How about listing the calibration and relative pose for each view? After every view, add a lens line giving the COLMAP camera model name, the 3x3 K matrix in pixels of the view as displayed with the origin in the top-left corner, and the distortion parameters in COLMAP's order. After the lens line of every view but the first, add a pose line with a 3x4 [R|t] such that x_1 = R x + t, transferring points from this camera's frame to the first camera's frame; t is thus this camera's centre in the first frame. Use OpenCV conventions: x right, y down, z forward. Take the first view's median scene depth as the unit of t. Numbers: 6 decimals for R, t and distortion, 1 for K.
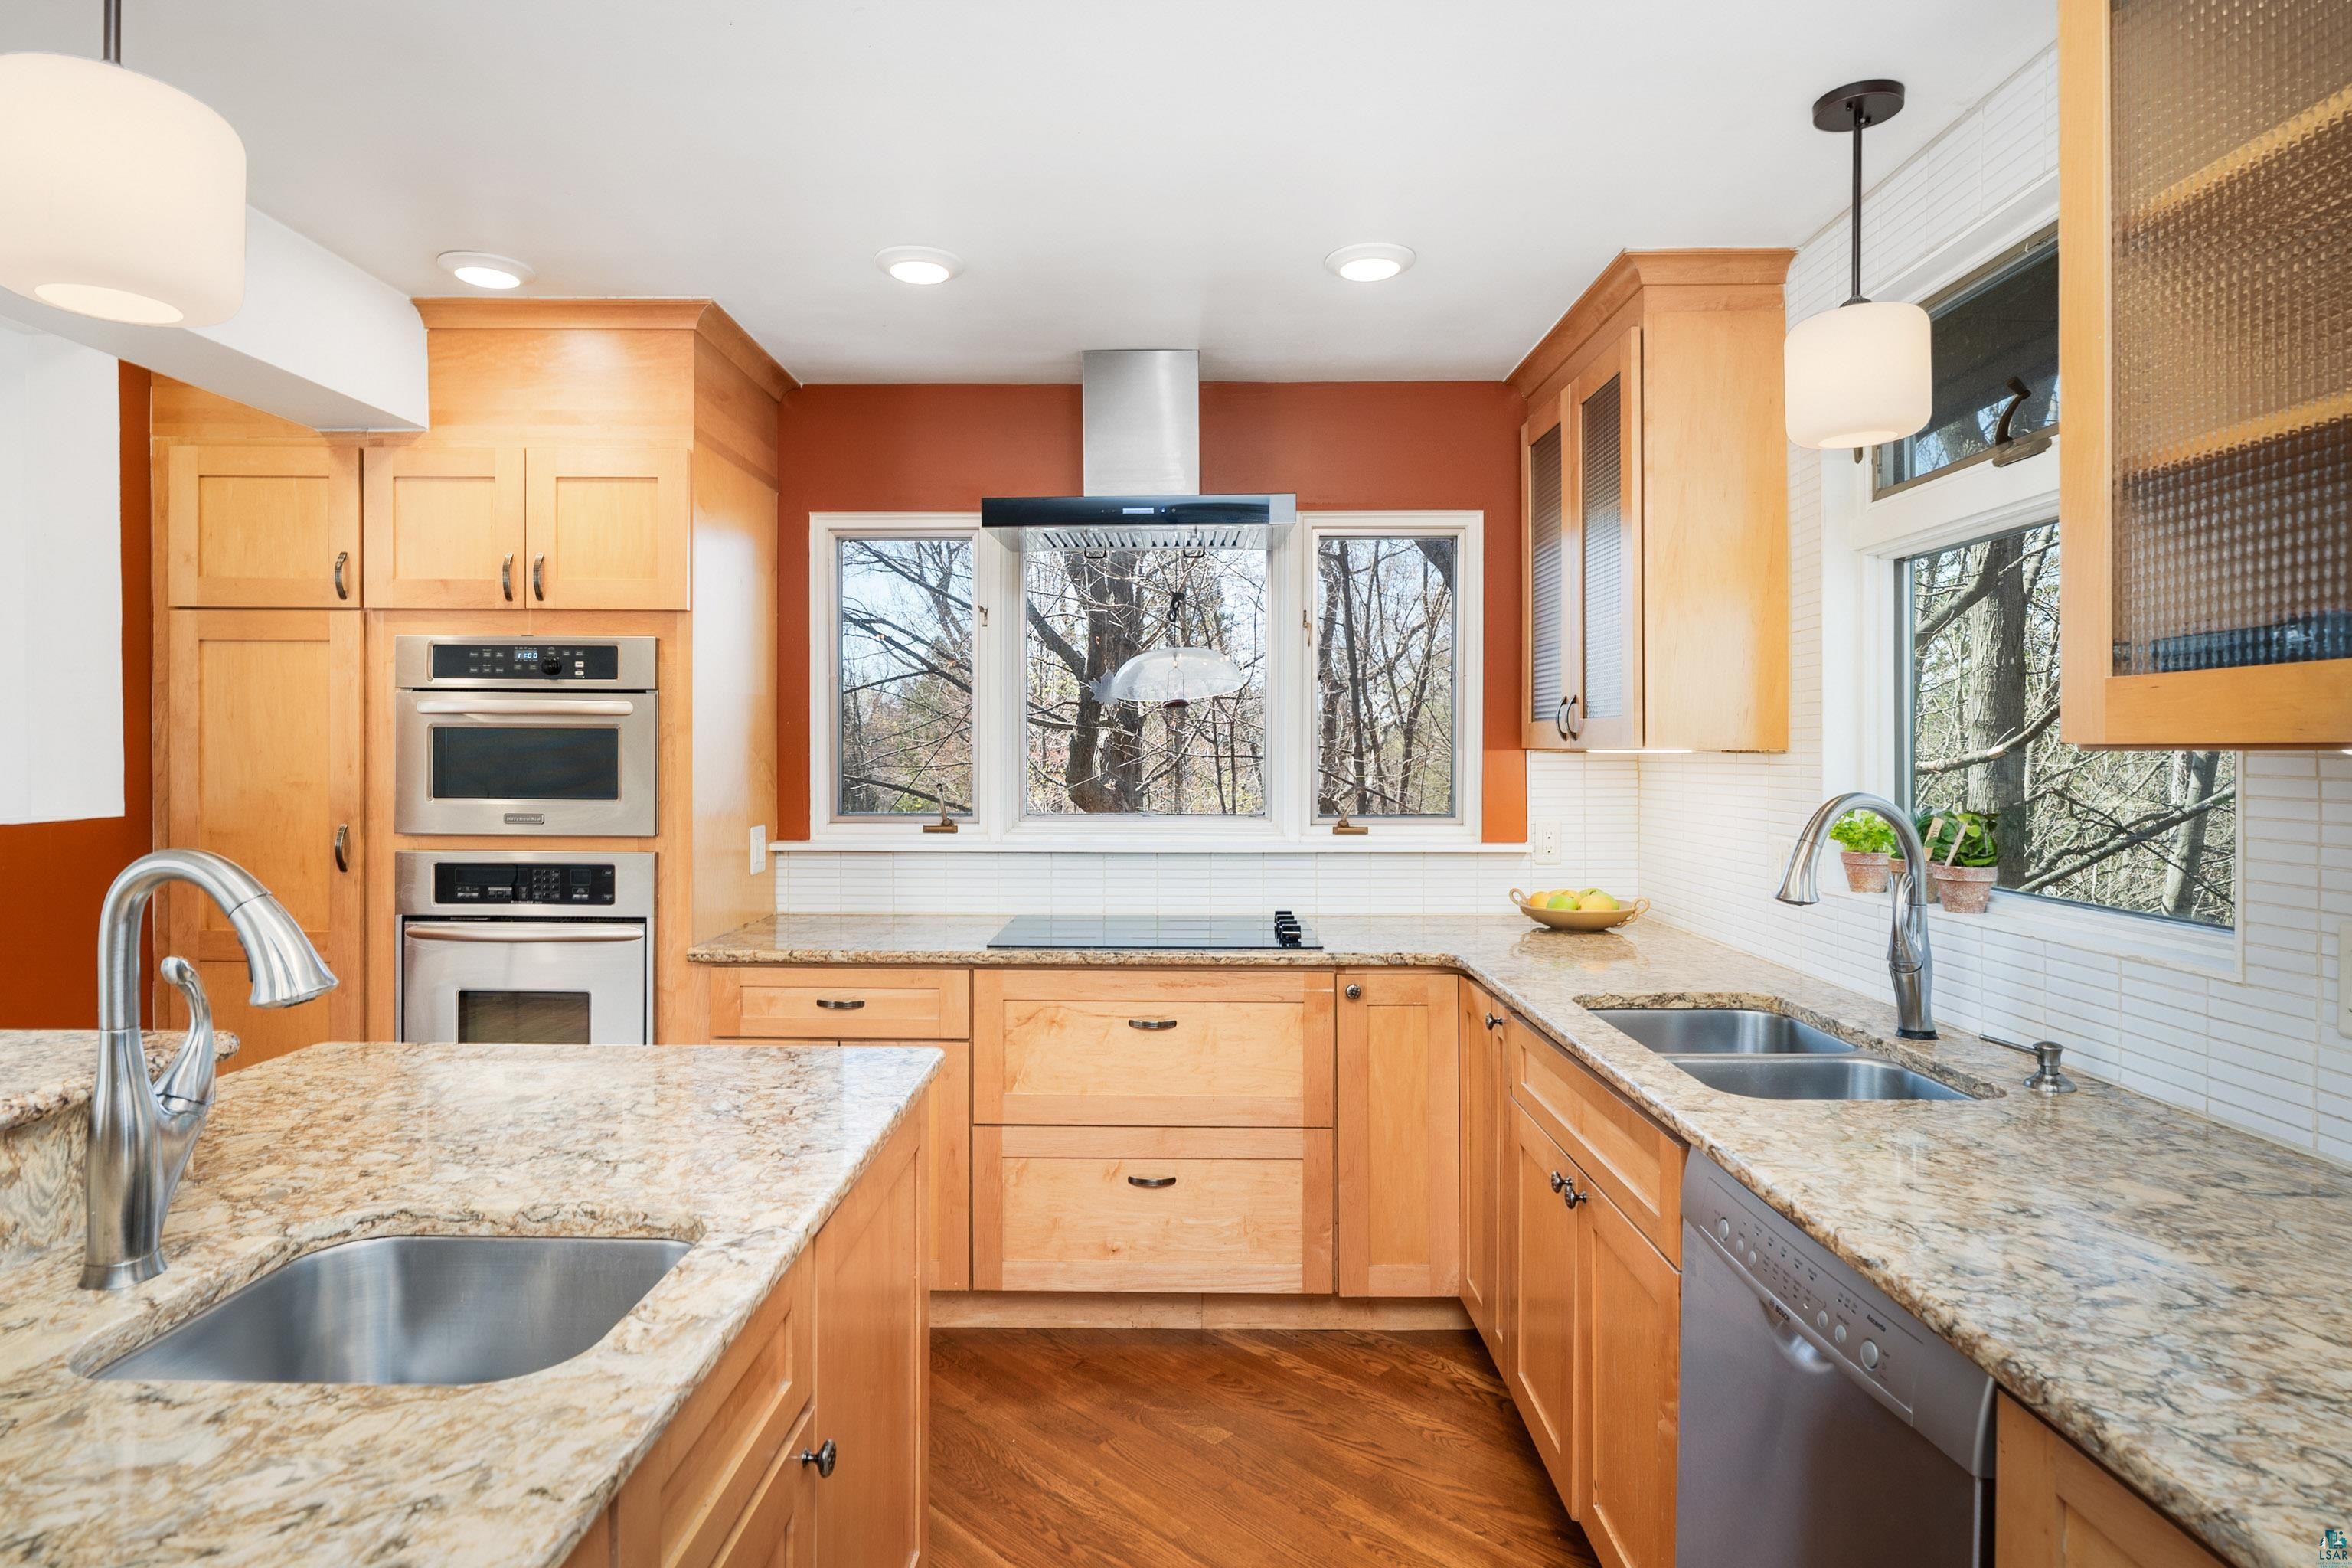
lens RADIAL K [[1266.4, 0, 1165.4], [0, 1266.4, 762.8], [0, 0, 1]] dist [-0.003295, -0.000004]
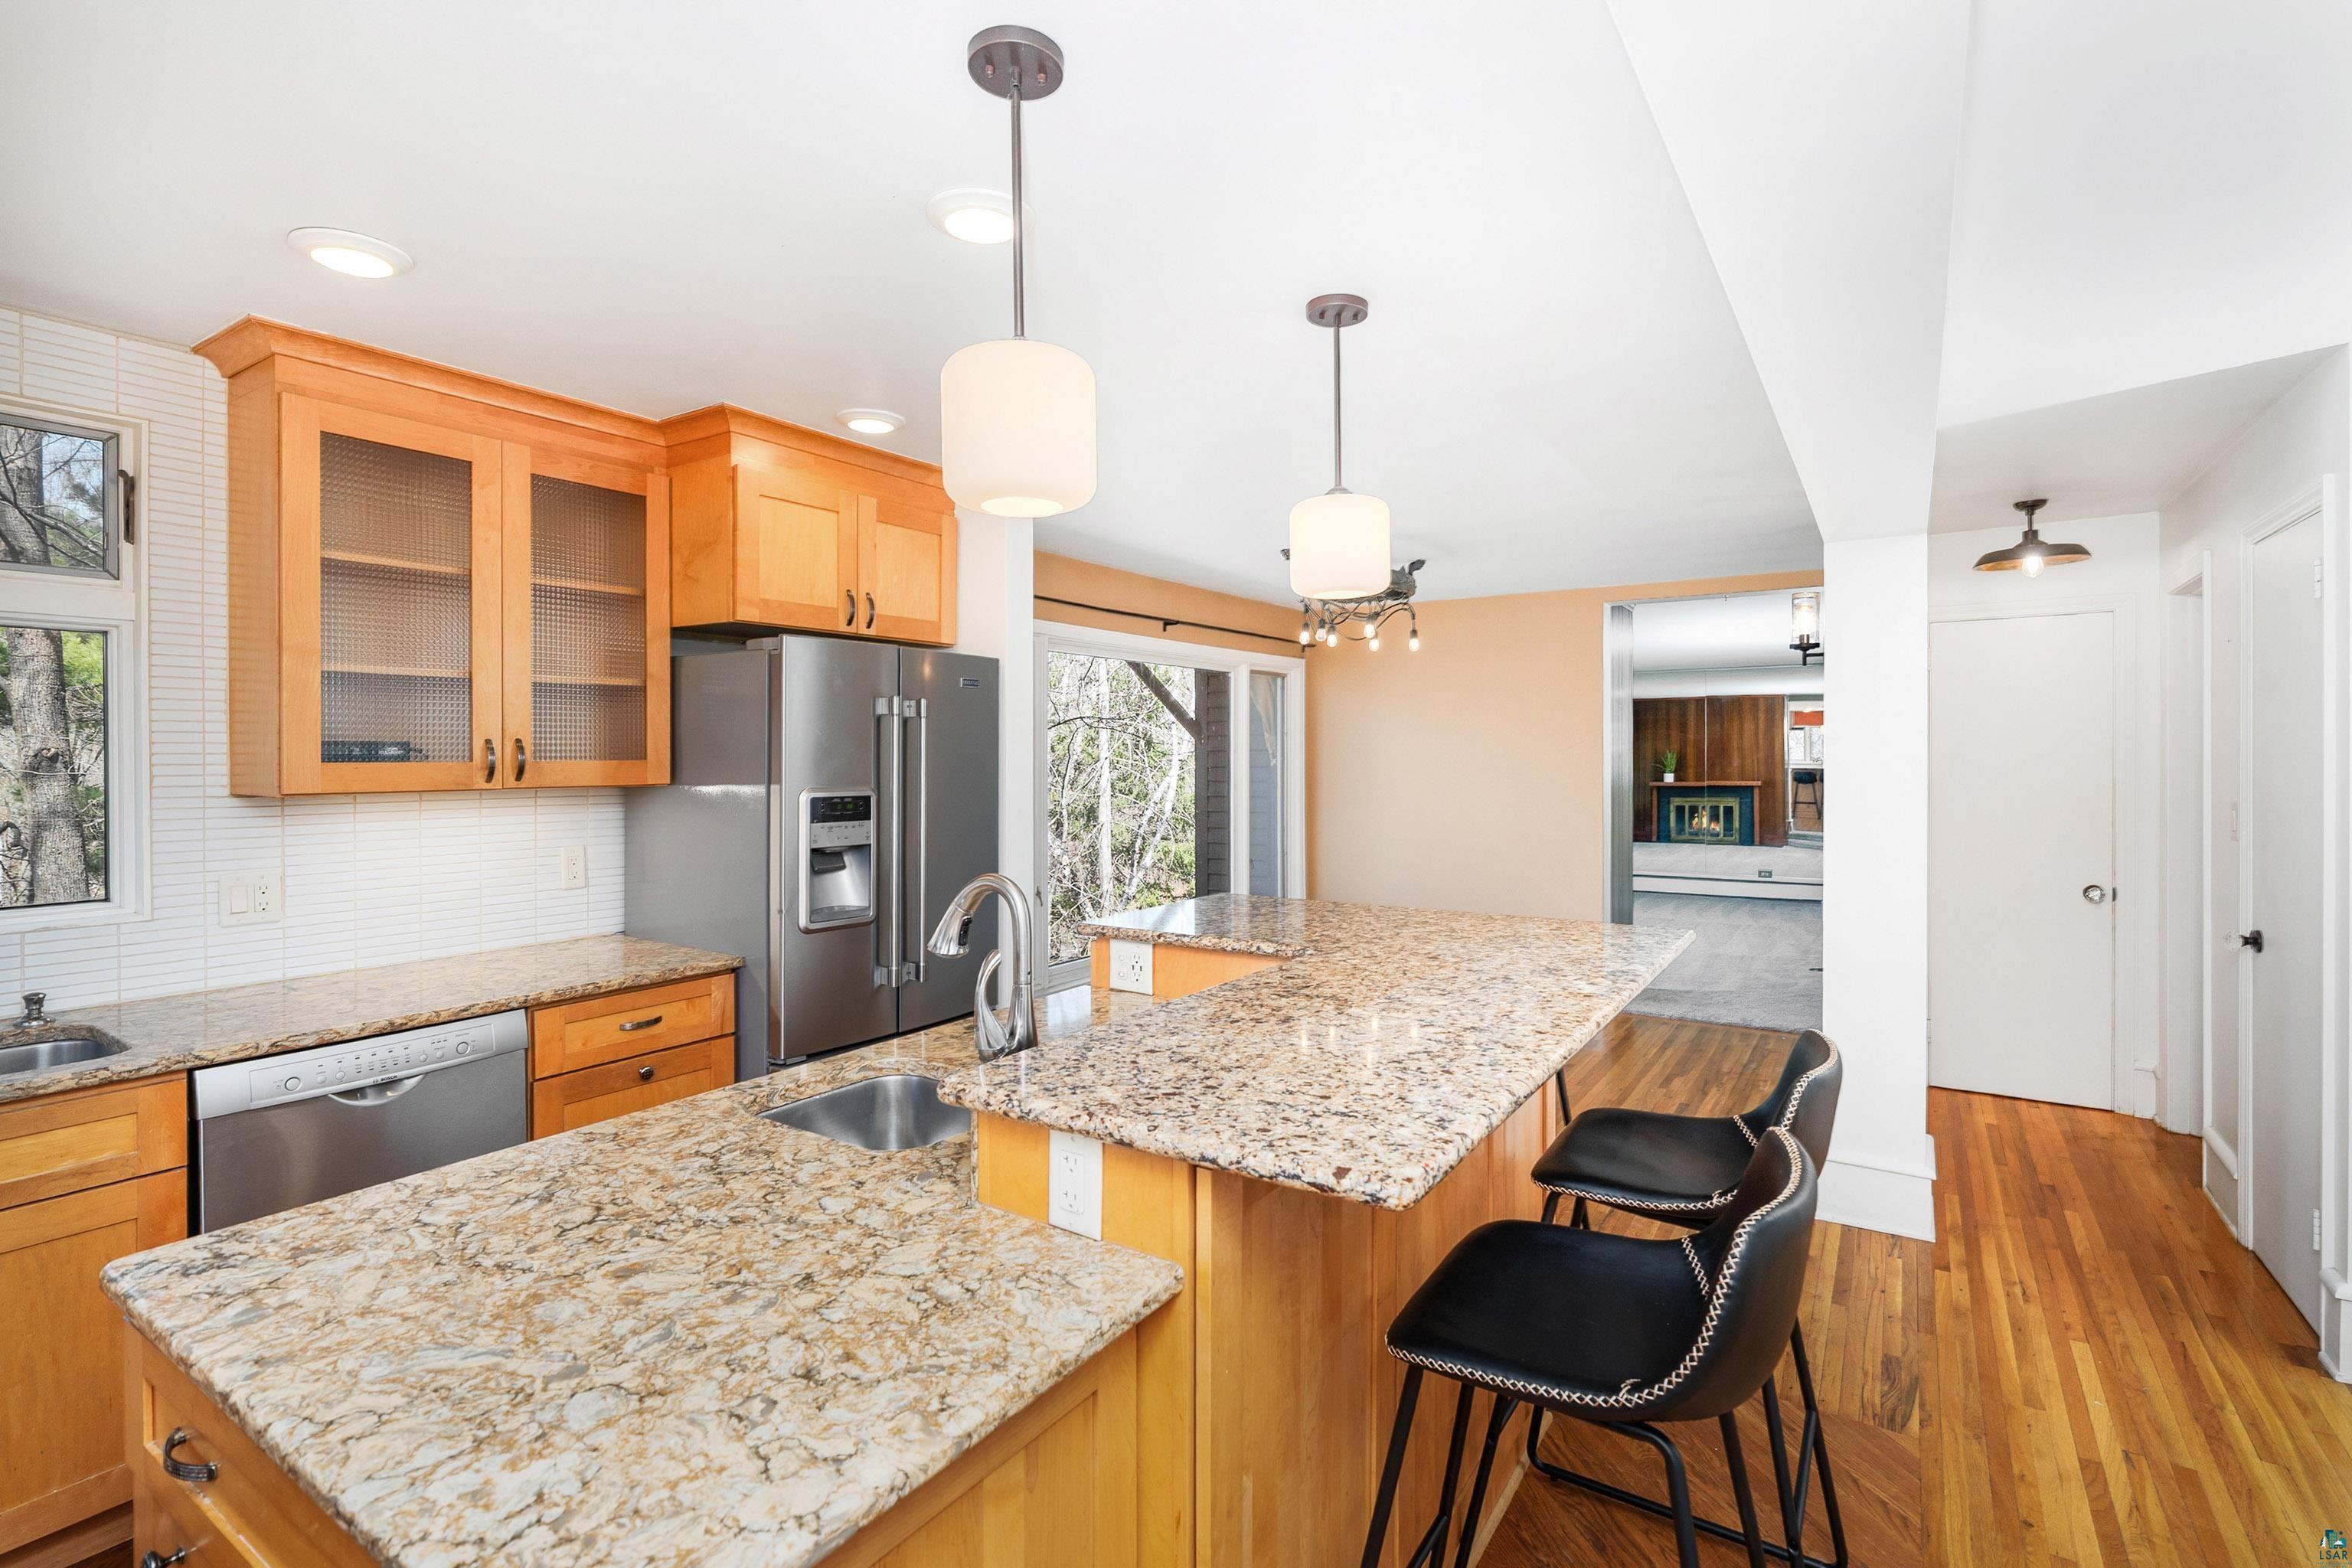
lens RADIAL K [[1101.5, 0, 1178.8], [0, 1101.5, 763.5], [0, 0, 1]] dist [-0.001072, 0.000260]
pose [[-0.844086, -0.001496, 0.536205, -0.679615], [0.006828, 0.999885, 0.013537, -0.037664], [-0.536164, 0.015088, -0.843979, 0.806095]]
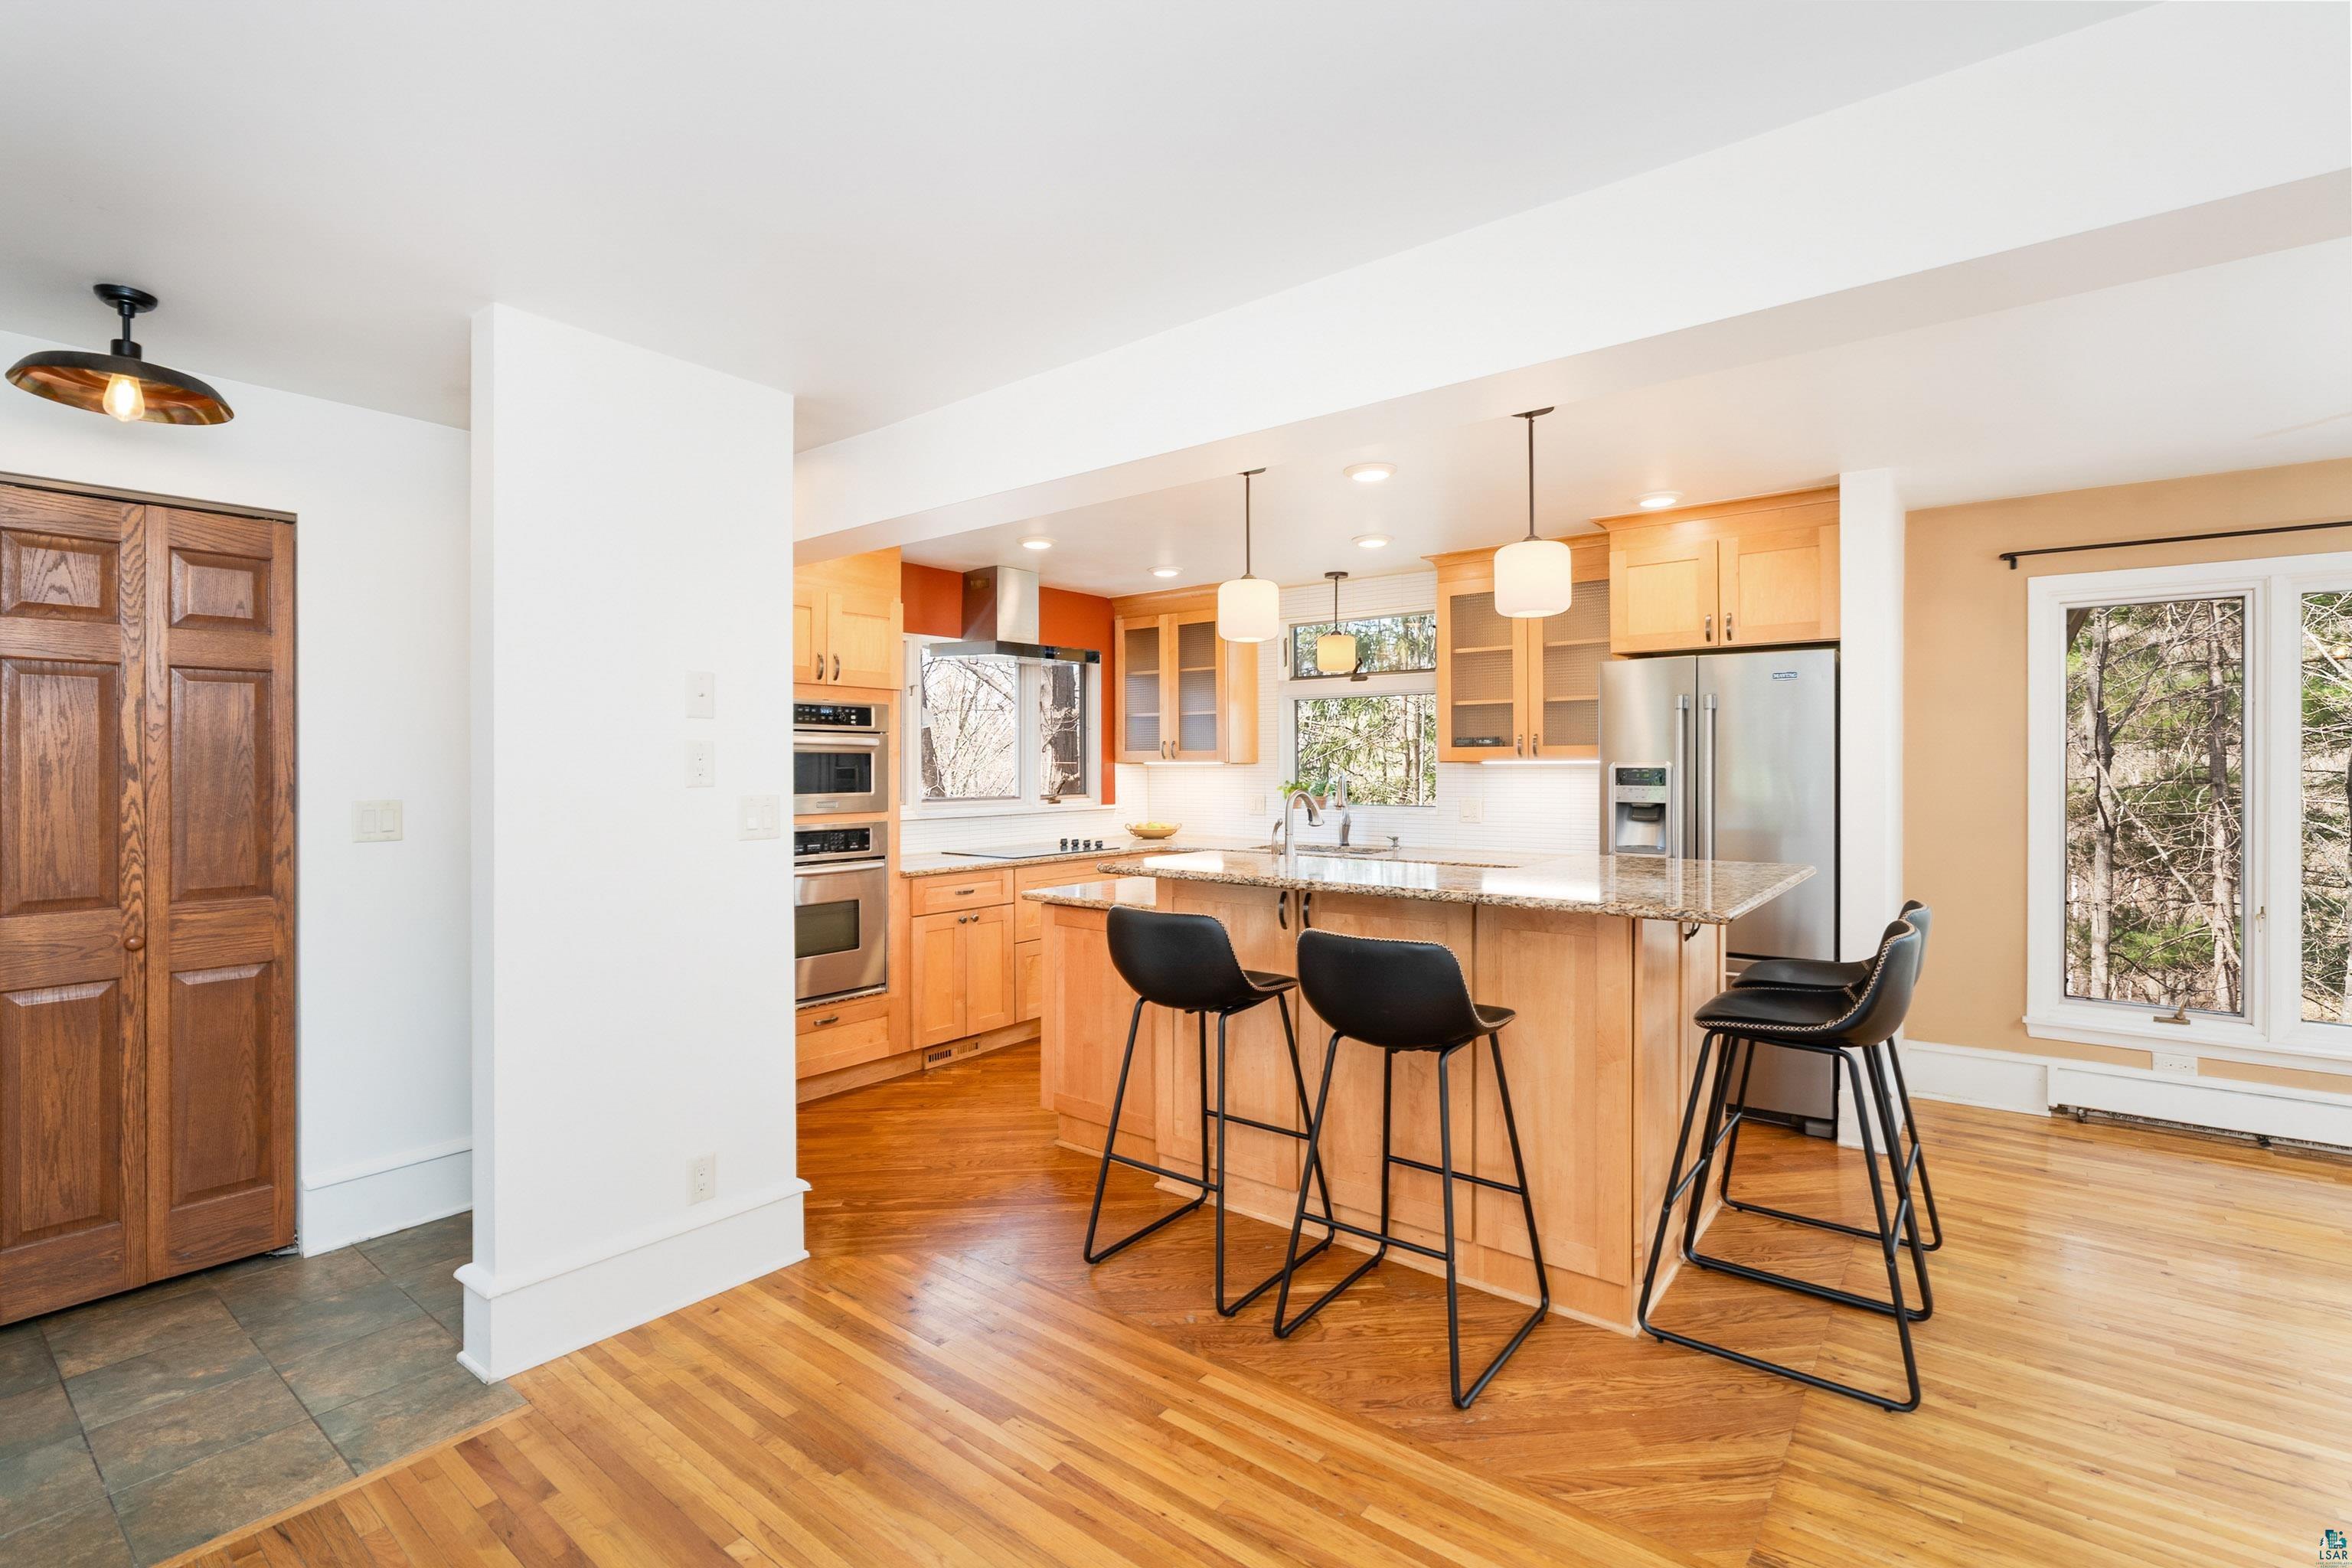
lens RADIAL K [[1061.0, 0, 1171.9], [0, 1061.0, 767.0], [0, 0, 1]] dist [-0.000904, -0.000356]
pose [[0.609735, -0.006611, 0.792577, -1.380151], [0.010466, 0.999945, 0.000289, -0.002988], [-0.792536, 0.008119, 0.609771, -0.275693]]
